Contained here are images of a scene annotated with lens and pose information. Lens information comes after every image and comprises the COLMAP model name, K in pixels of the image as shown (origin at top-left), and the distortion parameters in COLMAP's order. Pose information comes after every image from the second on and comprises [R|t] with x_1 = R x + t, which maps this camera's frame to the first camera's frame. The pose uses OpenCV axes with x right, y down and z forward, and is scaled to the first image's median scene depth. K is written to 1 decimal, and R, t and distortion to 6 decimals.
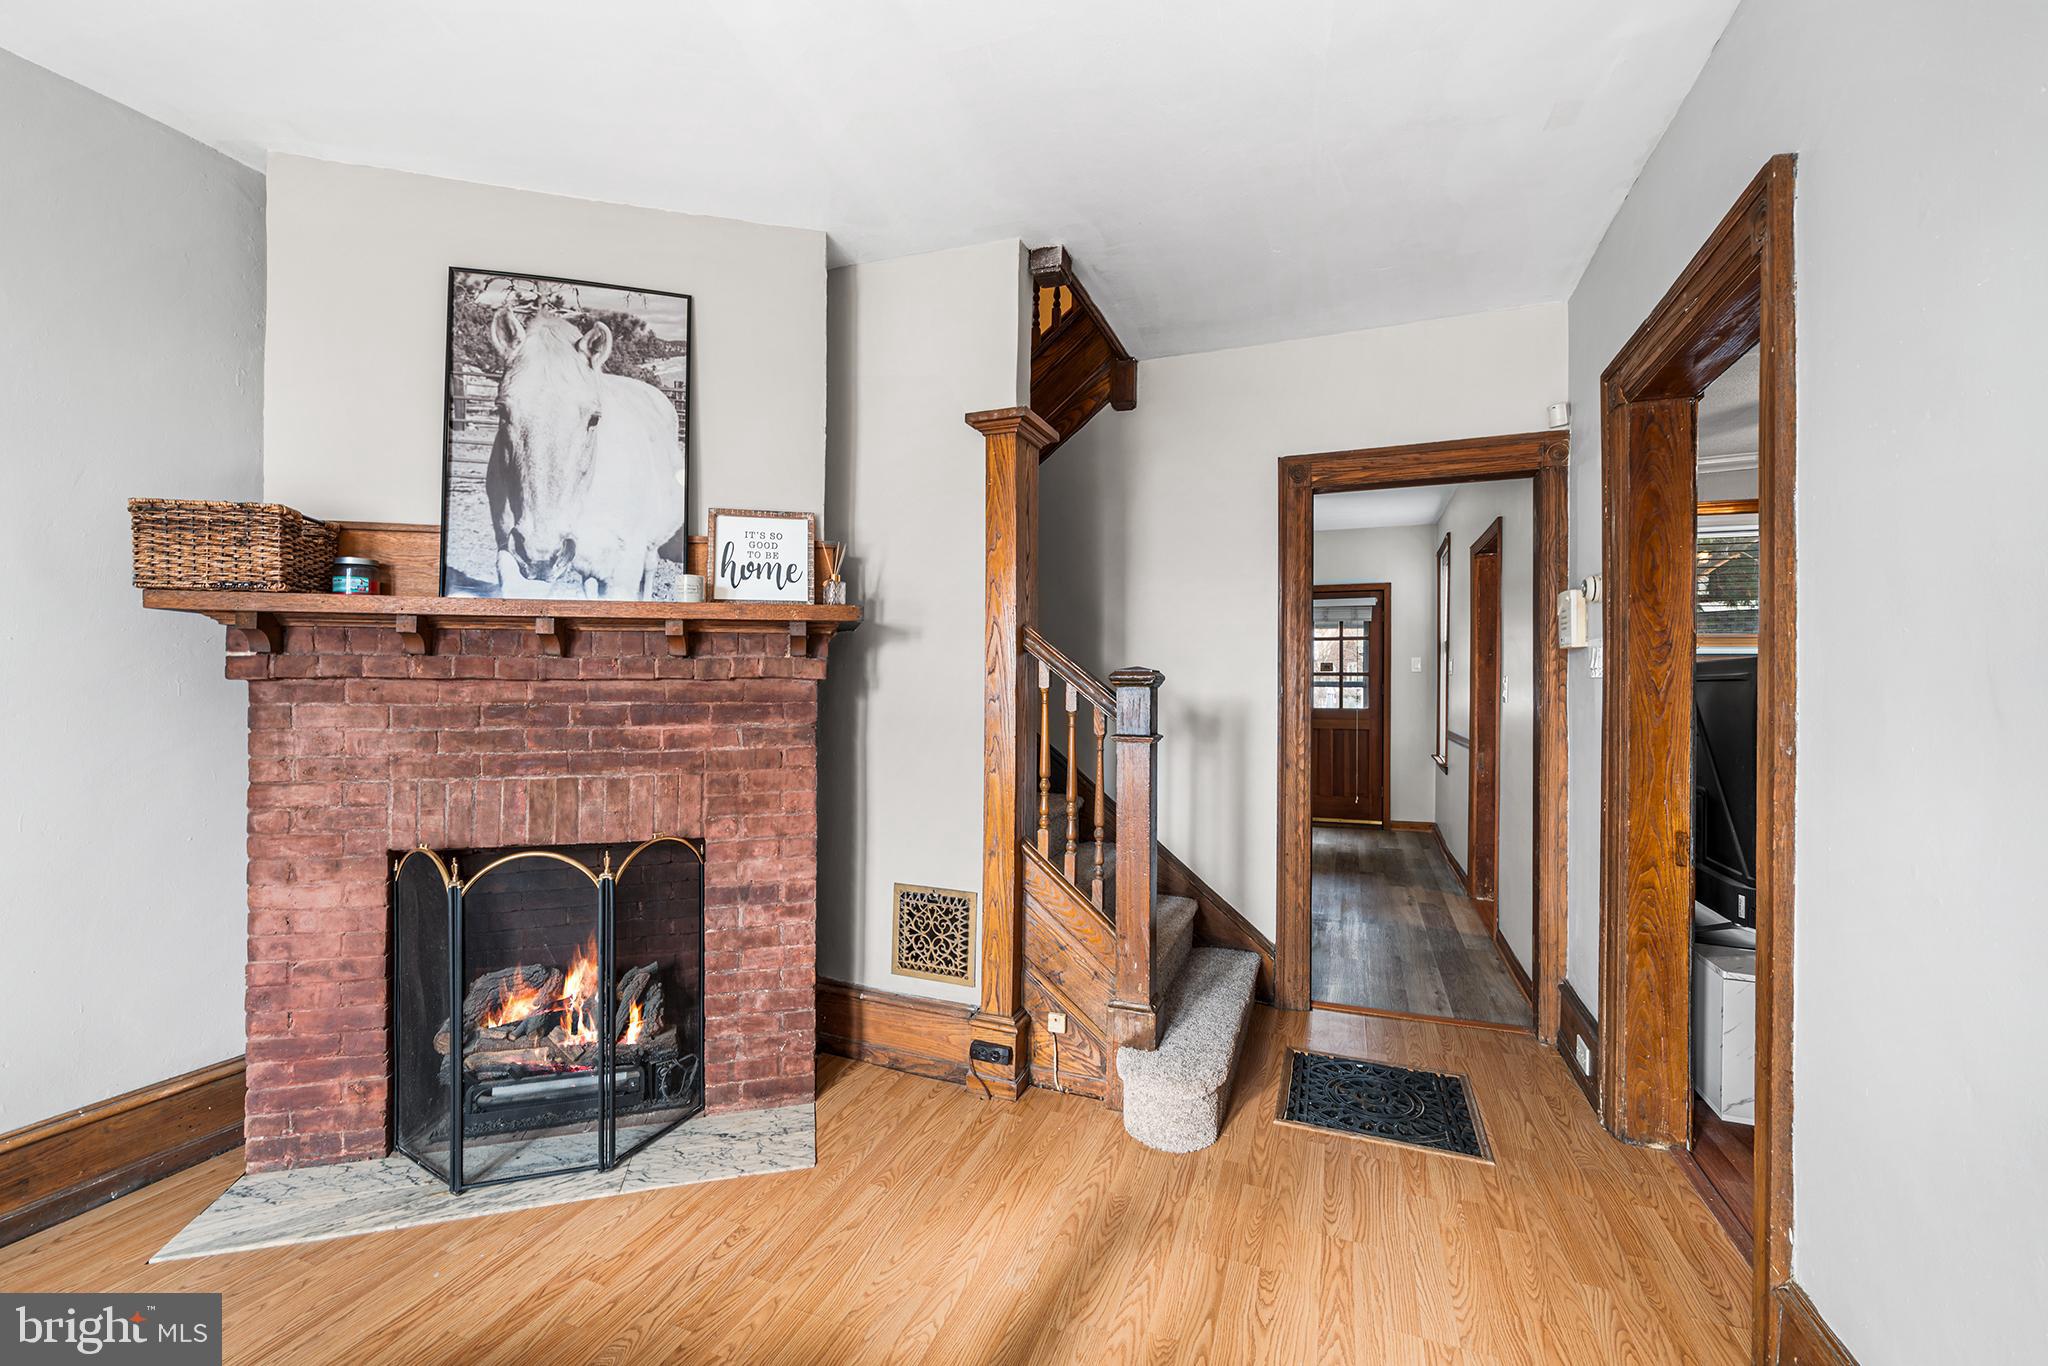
lens RADIAL K [[823.8, 0, 1022.9], [0, 823.8, 679.7], [0, 0, 1]] dist [-0.001591, -0.000268]
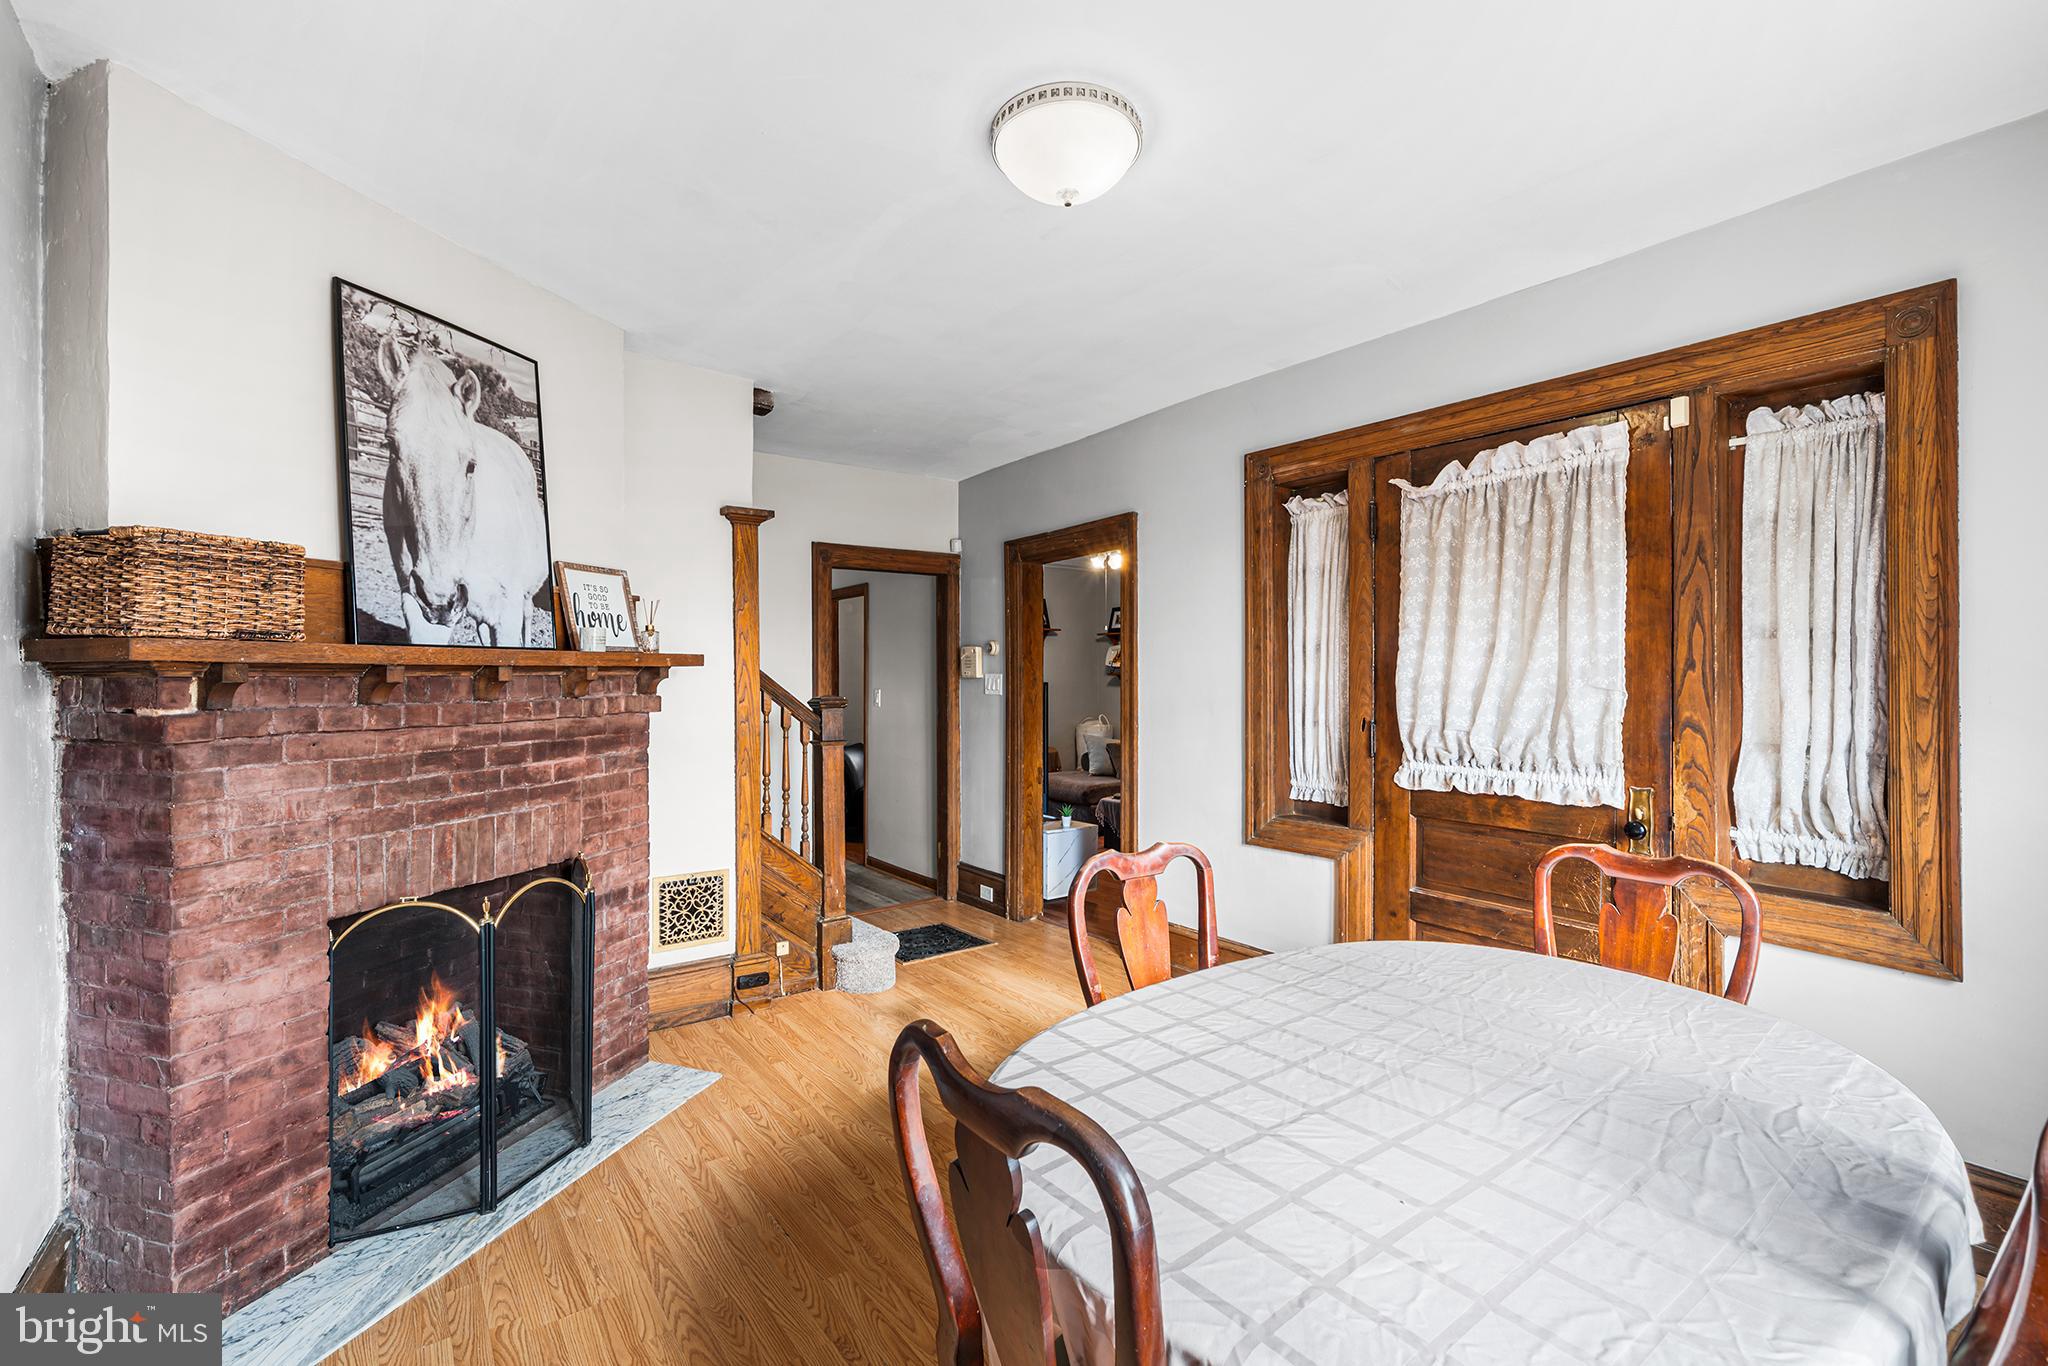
lens RADIAL K [[883.8, 0, 1024.0], [0, 883.8, 683.0], [0, 0, 1]] dist [0.000198, -0.000016]
pose [[0.527446, -0.012758, 0.849493, -1.110464], [0.004207, 0.999914, 0.012405, -0.059909], [-0.849578, -0.002970, 0.527455, -0.161872]]
